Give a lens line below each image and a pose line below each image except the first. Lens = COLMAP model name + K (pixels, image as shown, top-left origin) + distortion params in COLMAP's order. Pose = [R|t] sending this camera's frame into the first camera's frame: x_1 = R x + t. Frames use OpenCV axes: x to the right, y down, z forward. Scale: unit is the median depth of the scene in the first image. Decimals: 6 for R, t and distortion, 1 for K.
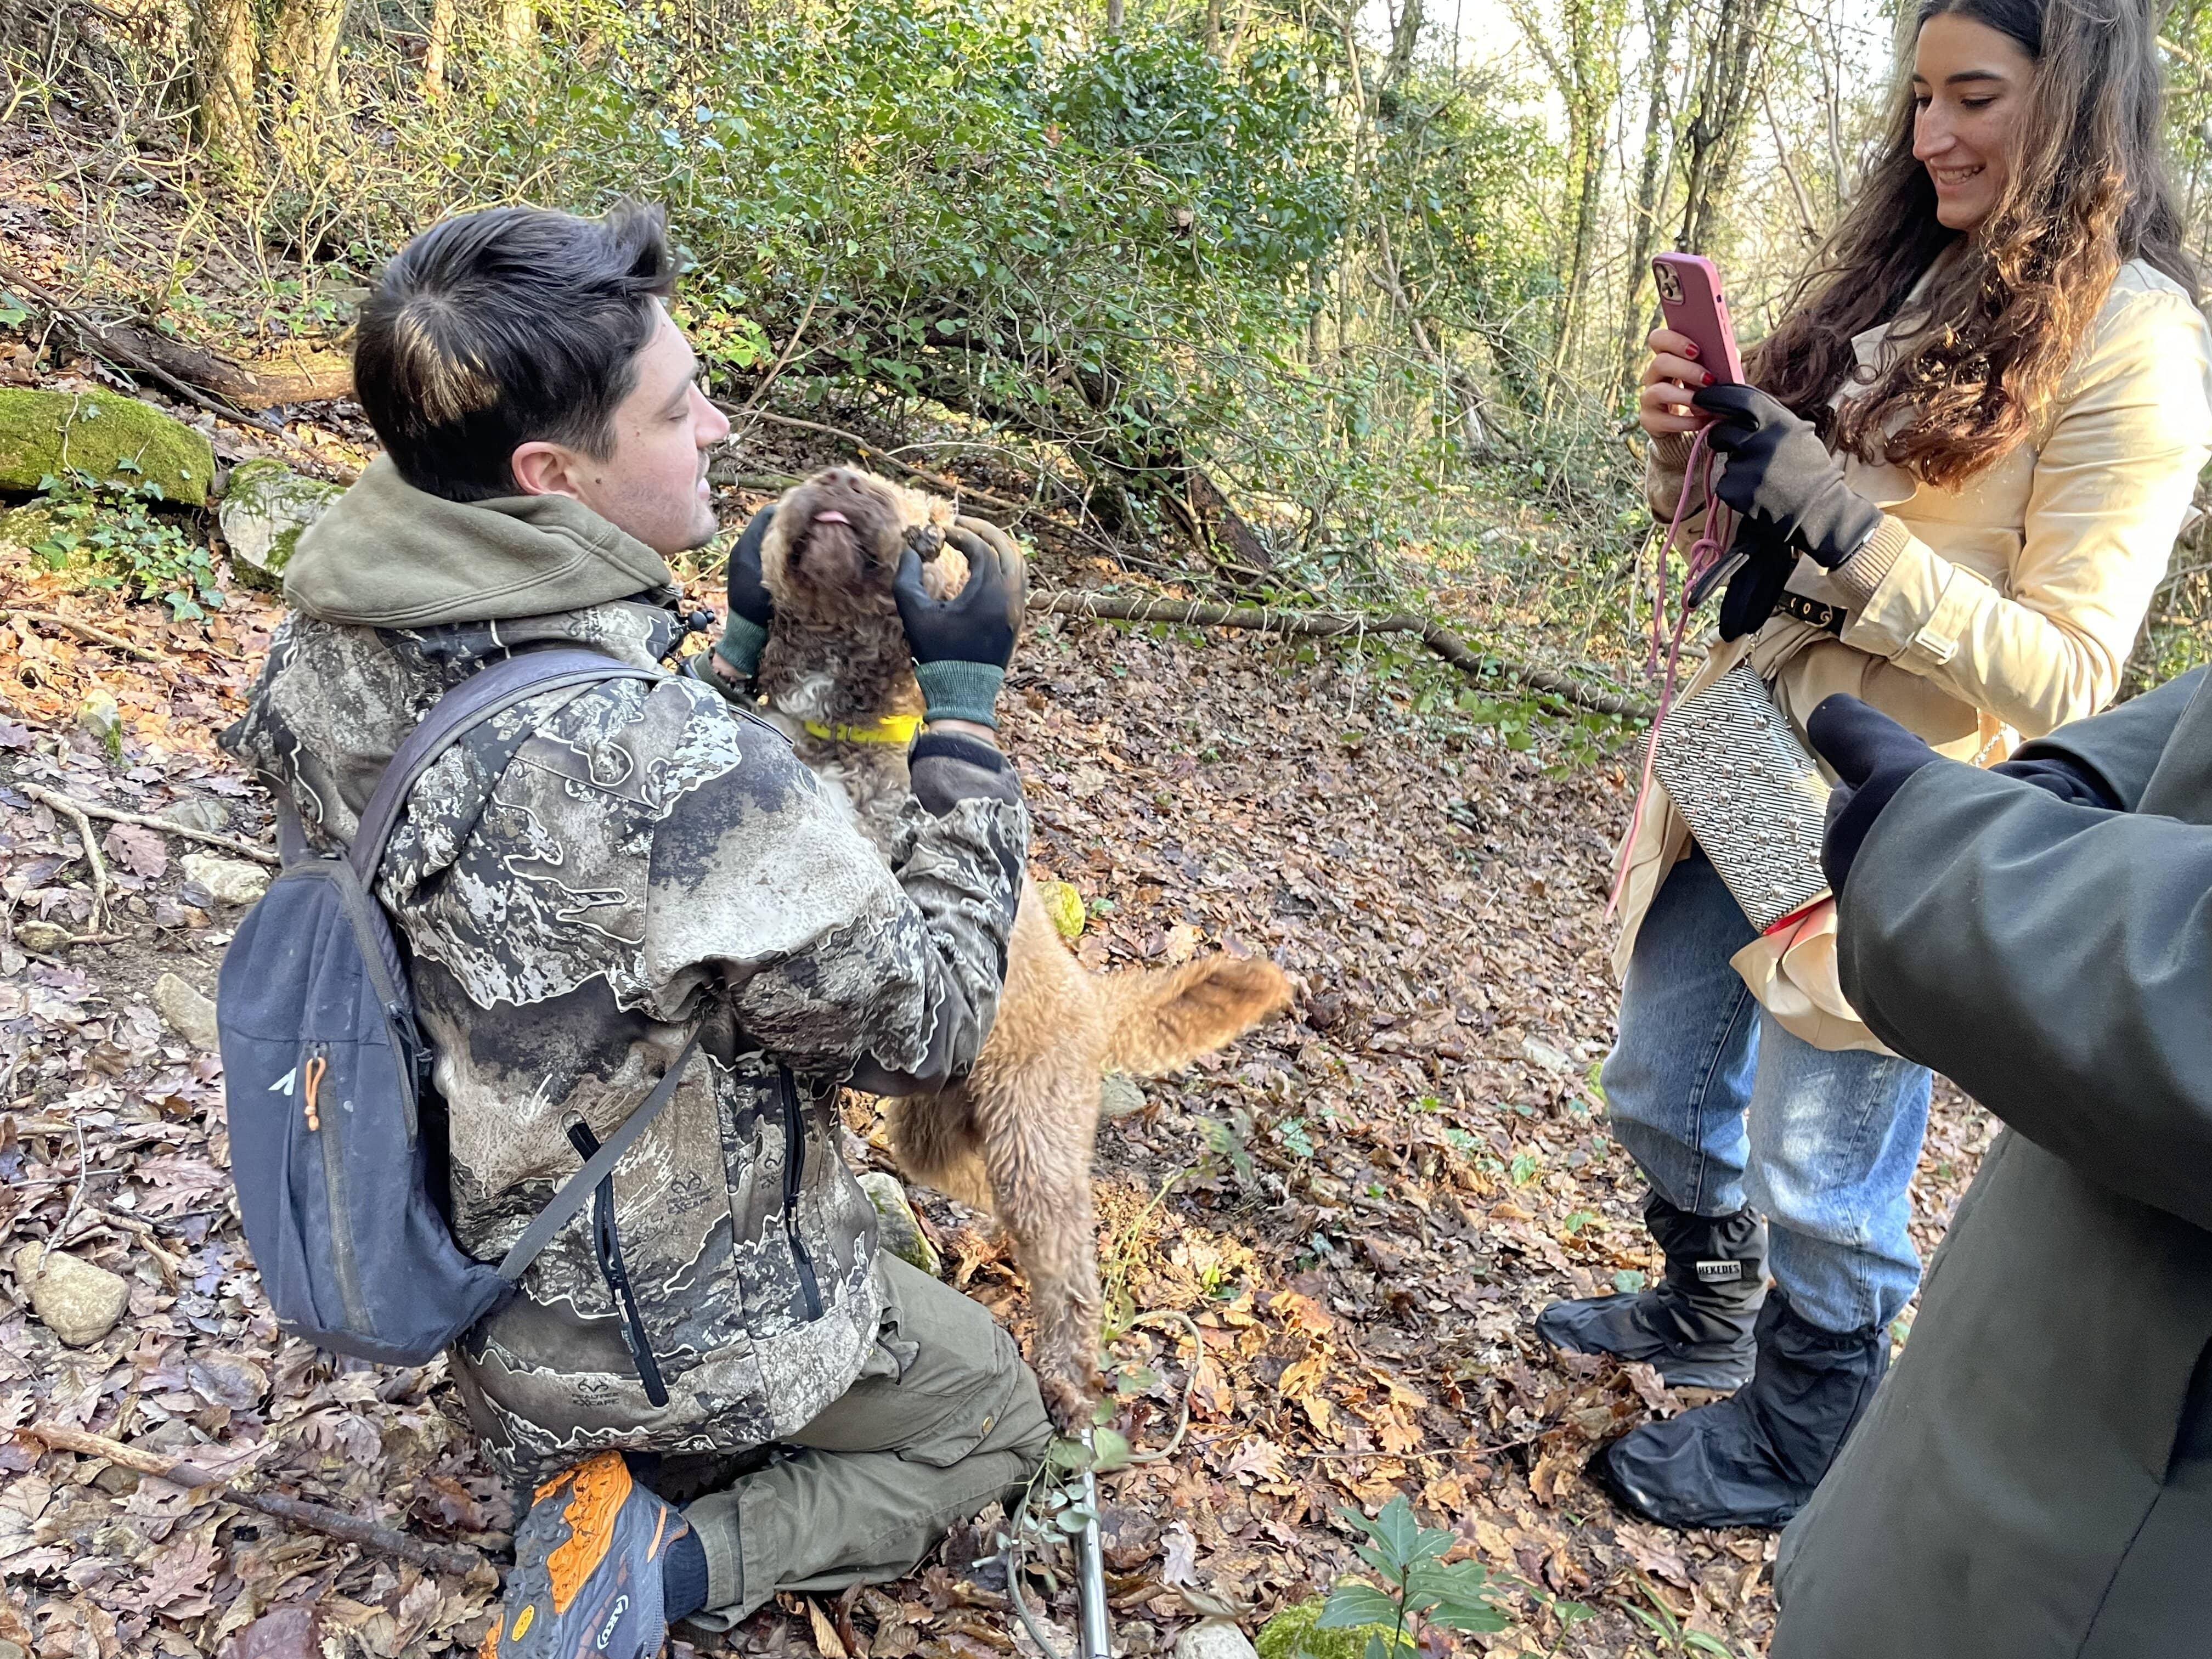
lens RADIAL K [[1657.8, 0, 1106.0], [0, 1657.8, 829.5], [0, 0, 1]] dist [0.098582, -0.120080]
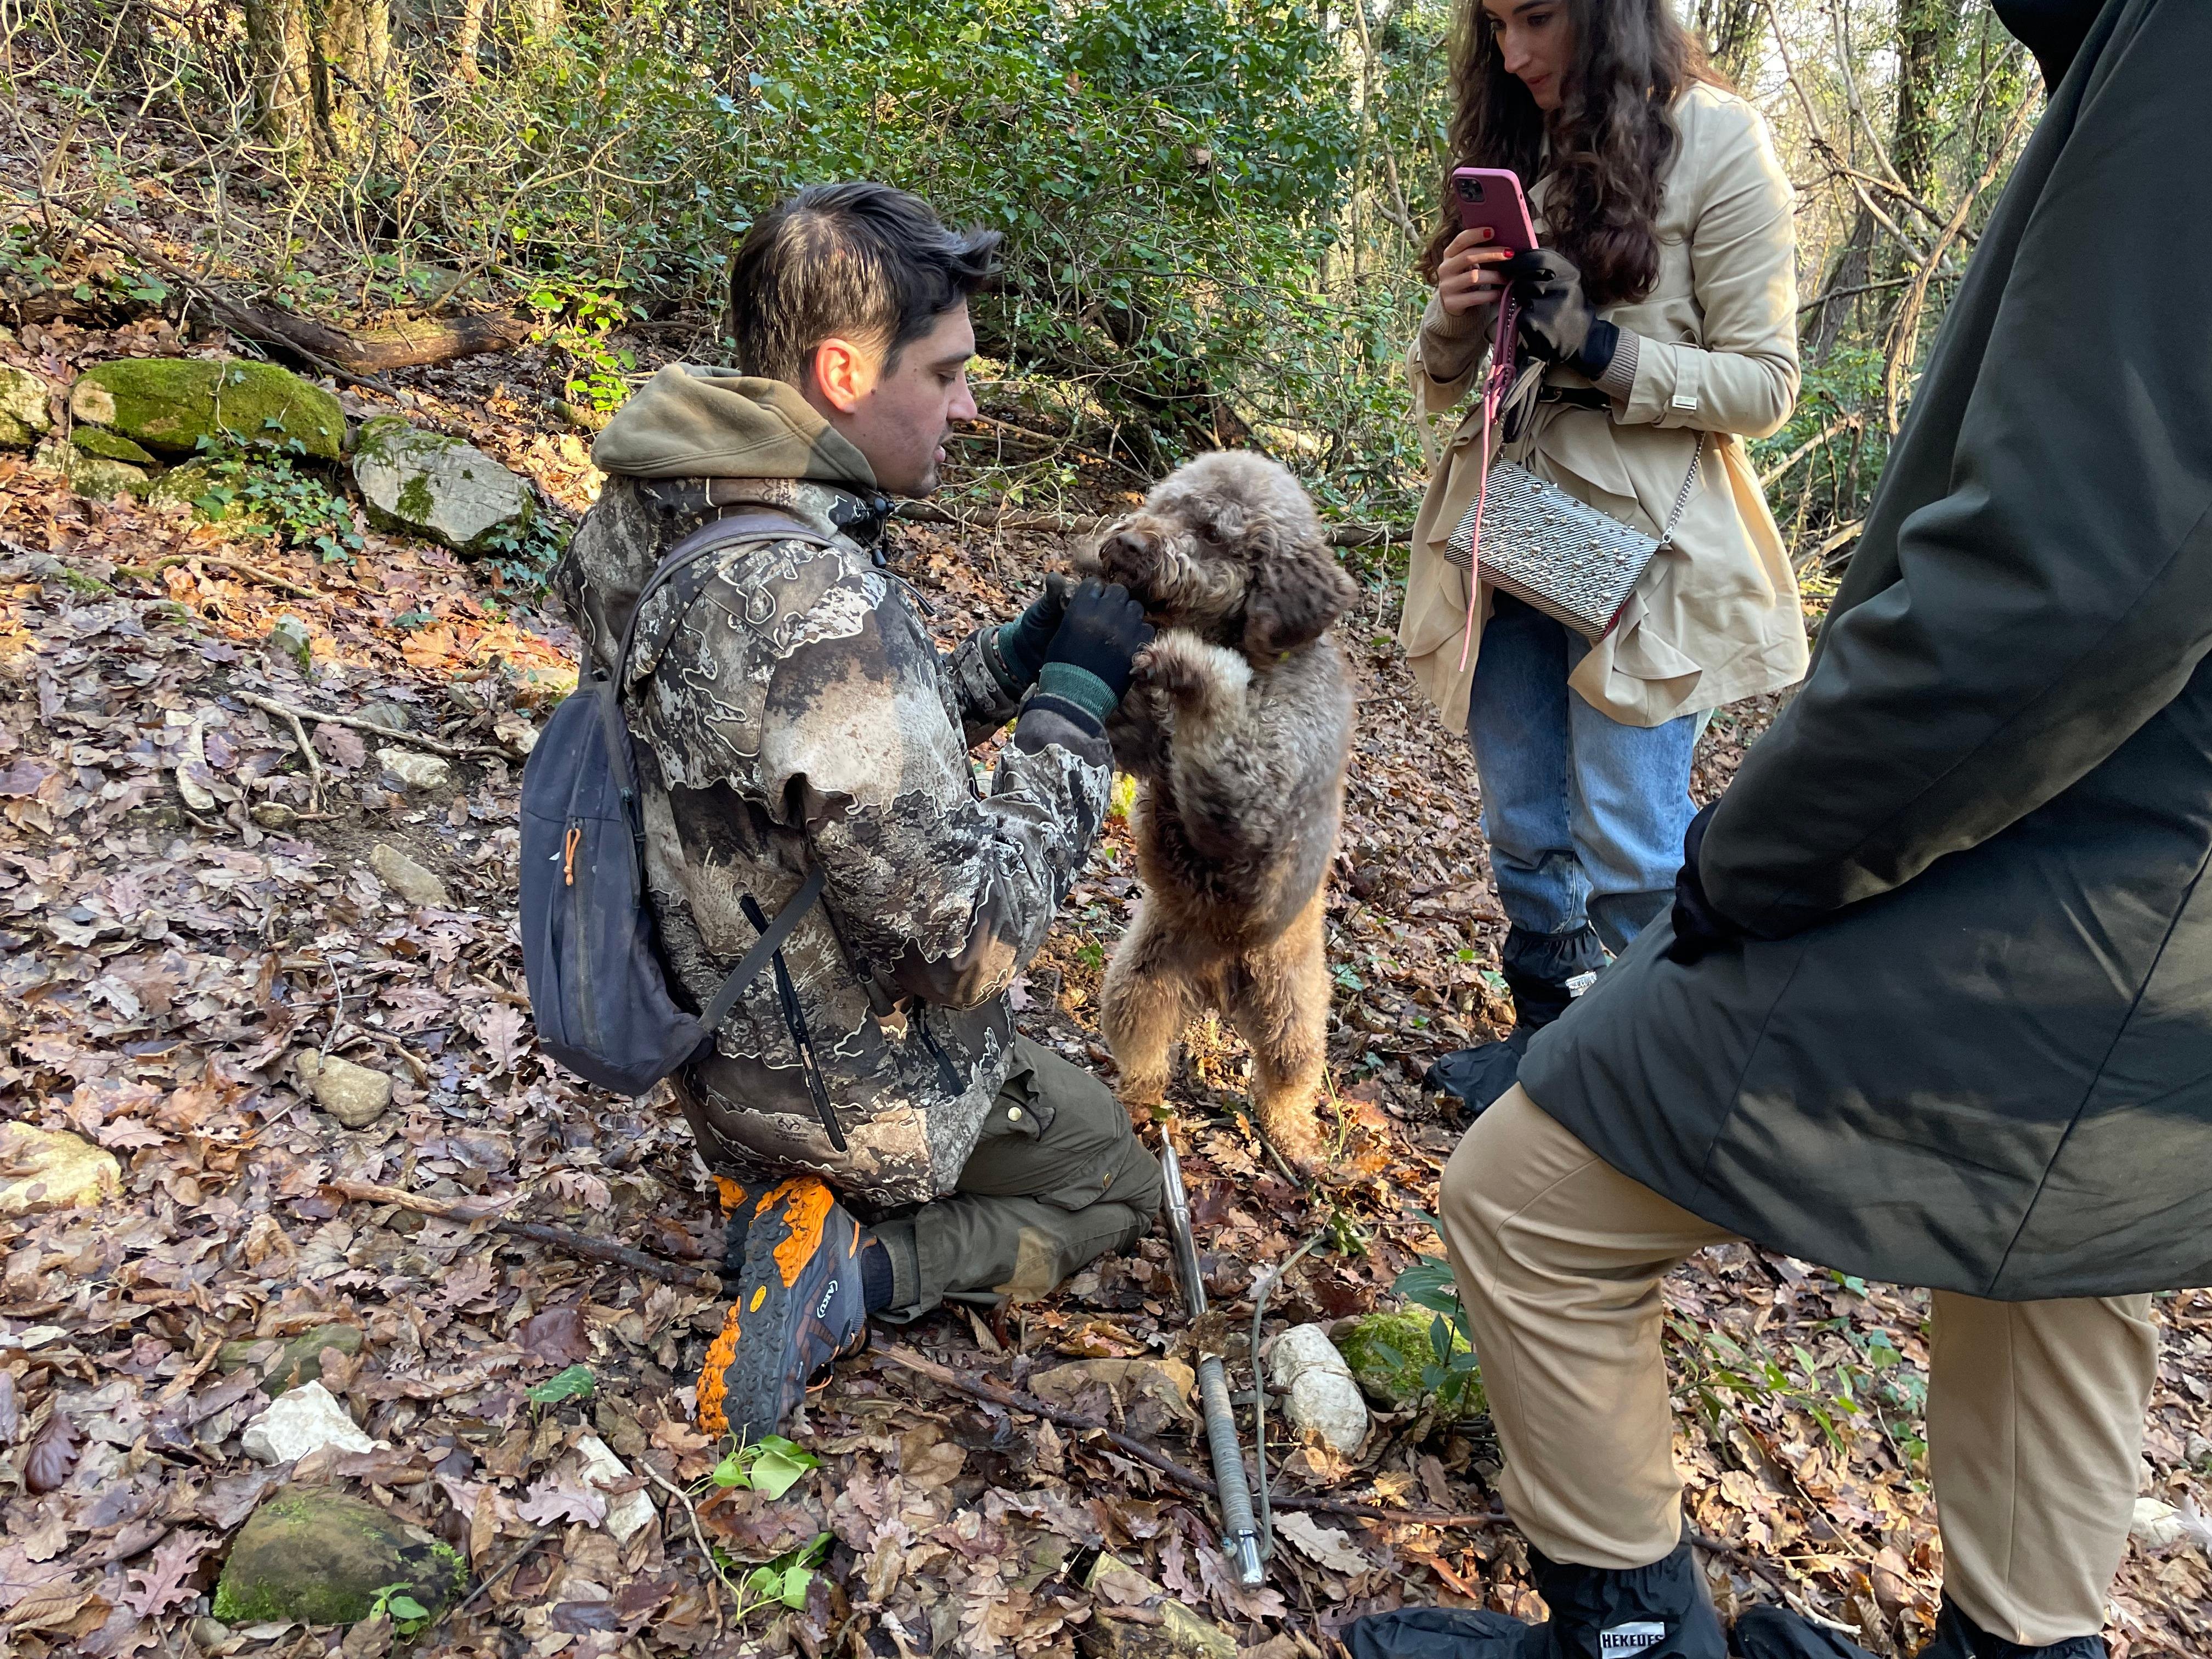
lens RADIAL K [[1657.9, 0, 1077.6], [0, 1657.9, 832.2], [0, 0, 1]] dist [0.101483, -0.124115]
pose [[0.998791, -0.037770, -0.031463, -0.025507], [0.038573, 0.998935, 0.025326, 0.048177], [0.030473, -0.026509, 0.999184, -0.109535]]
